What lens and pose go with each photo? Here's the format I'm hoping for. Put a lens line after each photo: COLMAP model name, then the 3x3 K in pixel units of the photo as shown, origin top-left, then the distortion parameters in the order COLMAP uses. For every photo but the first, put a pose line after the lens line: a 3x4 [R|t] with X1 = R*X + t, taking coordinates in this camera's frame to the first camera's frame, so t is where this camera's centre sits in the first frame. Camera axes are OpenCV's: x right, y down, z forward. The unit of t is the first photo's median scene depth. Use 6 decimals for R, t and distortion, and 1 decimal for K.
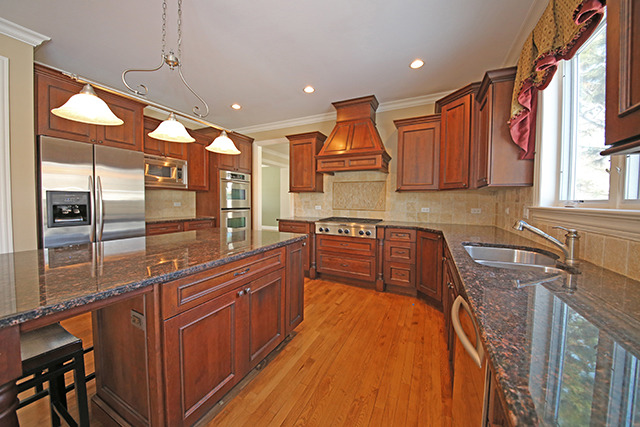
lens RADIAL K [[226.7, 0, 318.3], [0, 226.7, 210.2], [0, 0, 1]] dist [-0.007706, -0.000341]
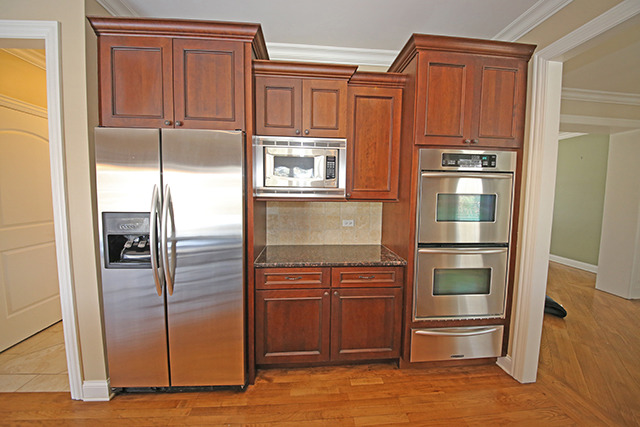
lens RADIAL K [[226.7, 0, 322.4], [0, 226.7, 210.7], [0, 0, 1]] dist [-0.007706, -0.000341]
pose [[0.515989, 0.054316, -0.854871, -0.186373], [-0.039352, 0.998437, 0.039686, -0.082433], [0.855691, 0.013164, 0.517320, 0.694297]]
